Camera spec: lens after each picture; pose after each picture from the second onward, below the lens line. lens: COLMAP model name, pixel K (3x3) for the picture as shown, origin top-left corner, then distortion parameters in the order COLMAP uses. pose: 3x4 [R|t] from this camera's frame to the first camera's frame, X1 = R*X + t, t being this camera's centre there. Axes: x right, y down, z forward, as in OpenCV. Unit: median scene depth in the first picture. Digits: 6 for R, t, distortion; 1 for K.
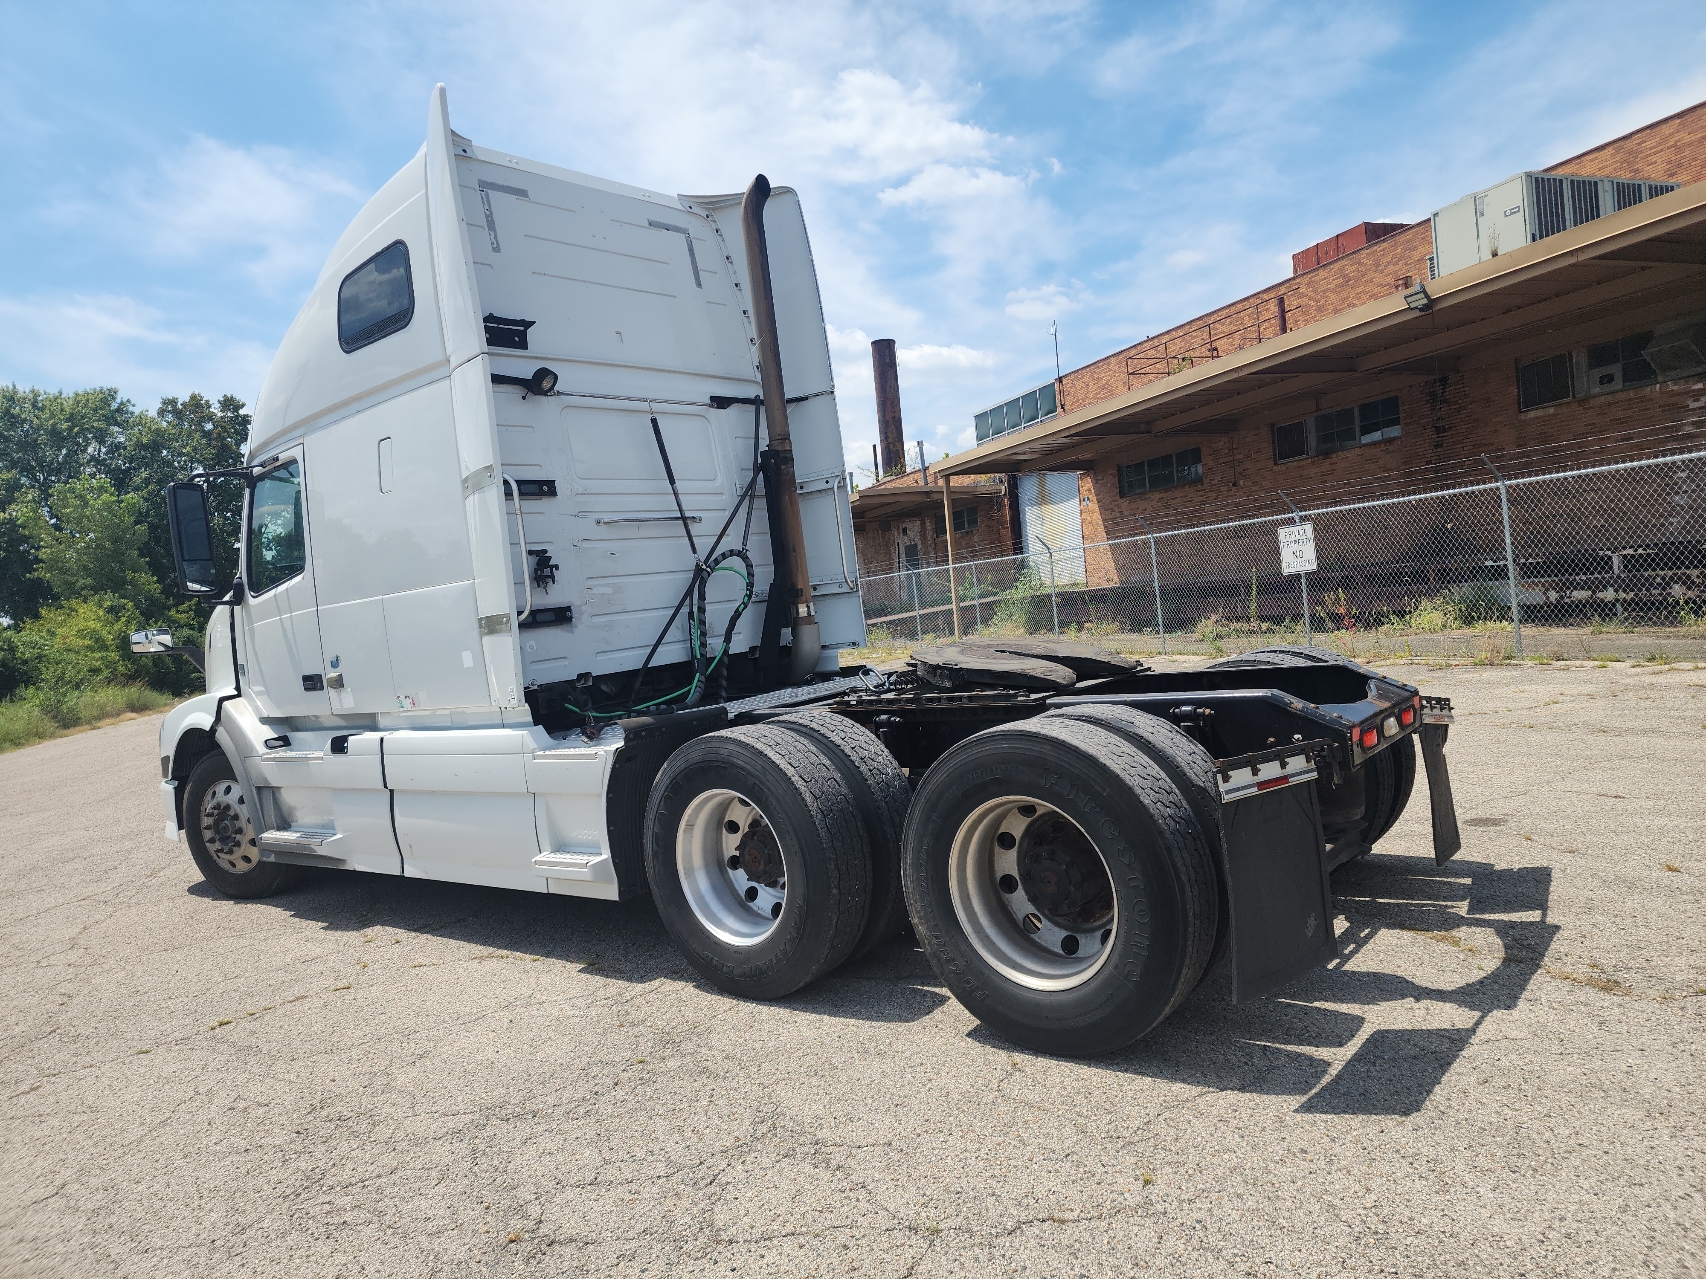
lens RADIAL K [[1144.8, 0, 853.0], [0, 1144.8, 639.5], [0, 0, 1]] dist [0.003623, -0.000231]
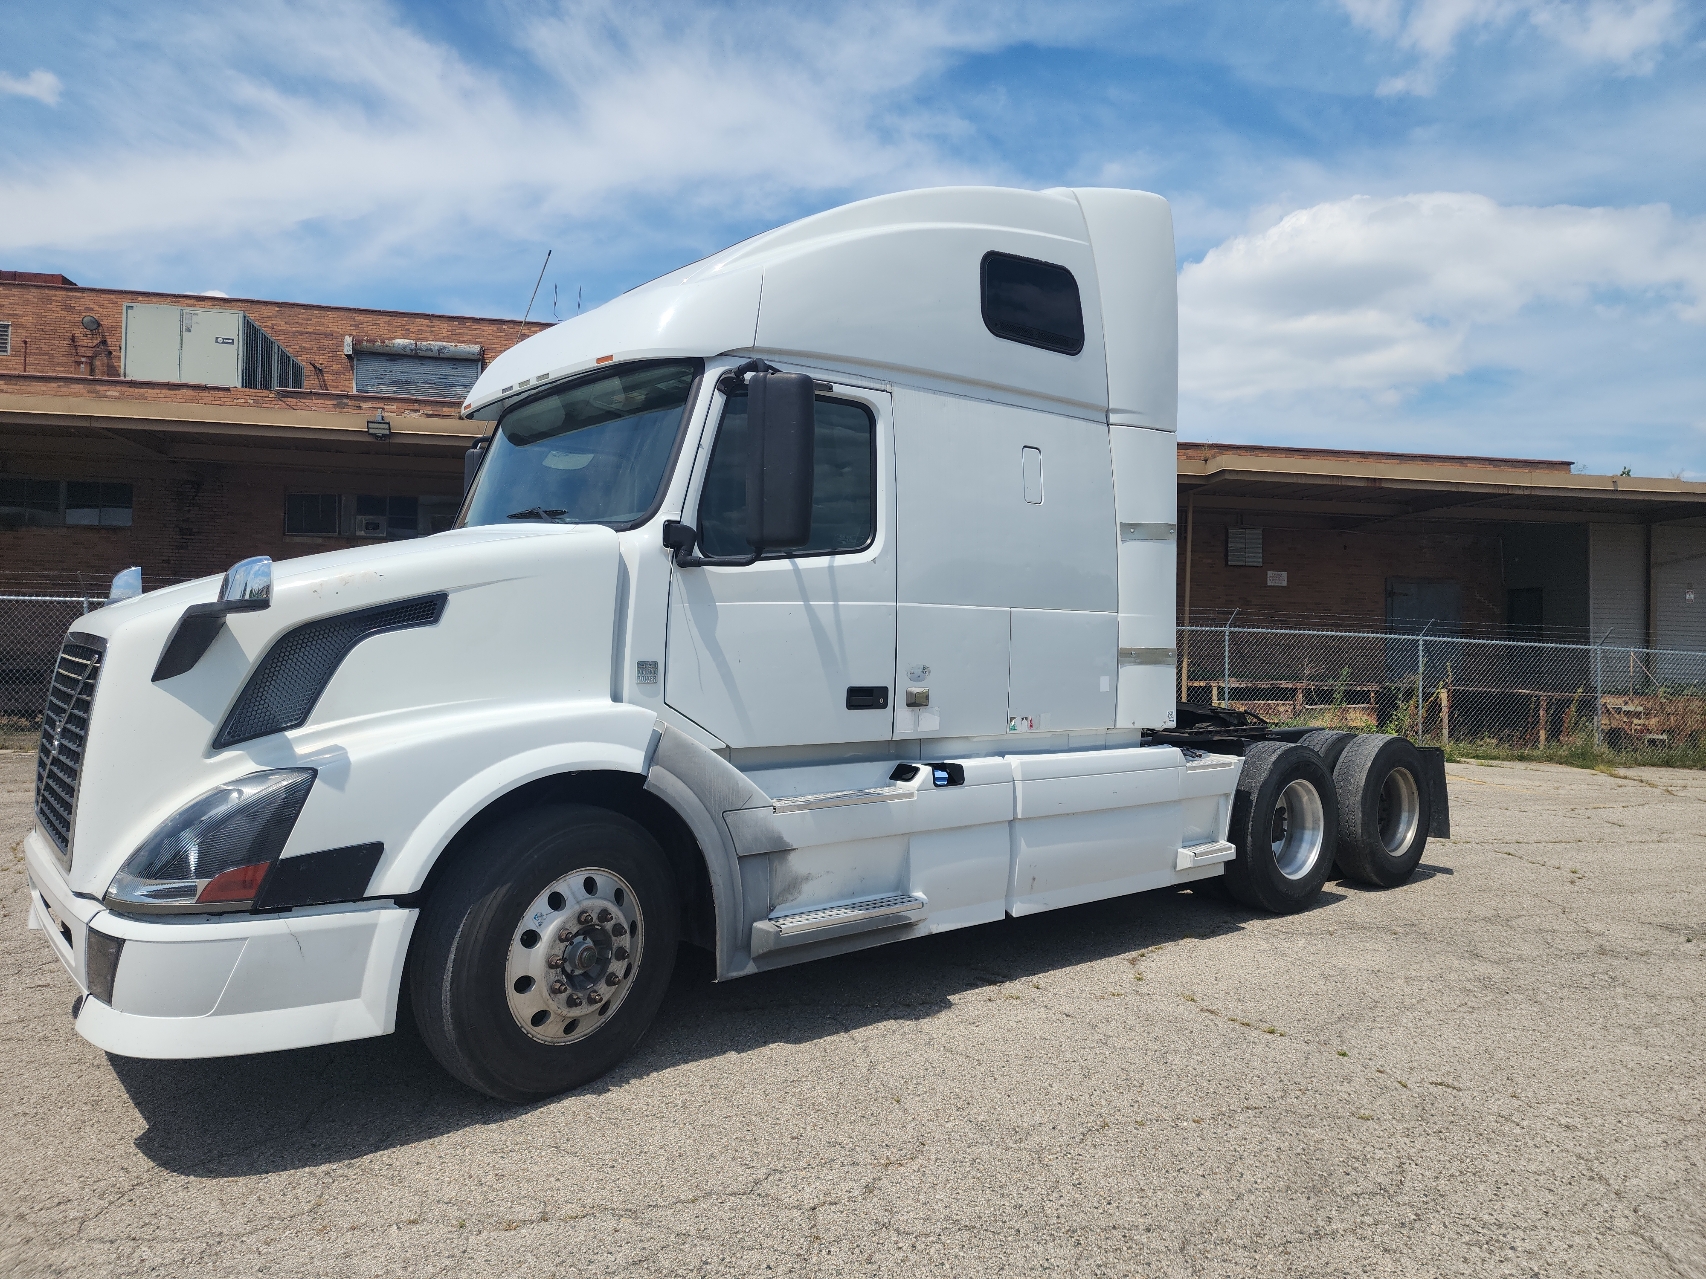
lens RADIAL K [[1144.8, 0, 853.0], [0, 1144.8, 639.5], [0, 0, 1]] dist [0.003623, -0.000231]
pose [[0.217795, 0.120202, 0.968564, -1.307609], [-0.011035, 0.992627, -0.120706, 0.098404], [-0.975932, 0.015601, 0.217516, 0.908165]]
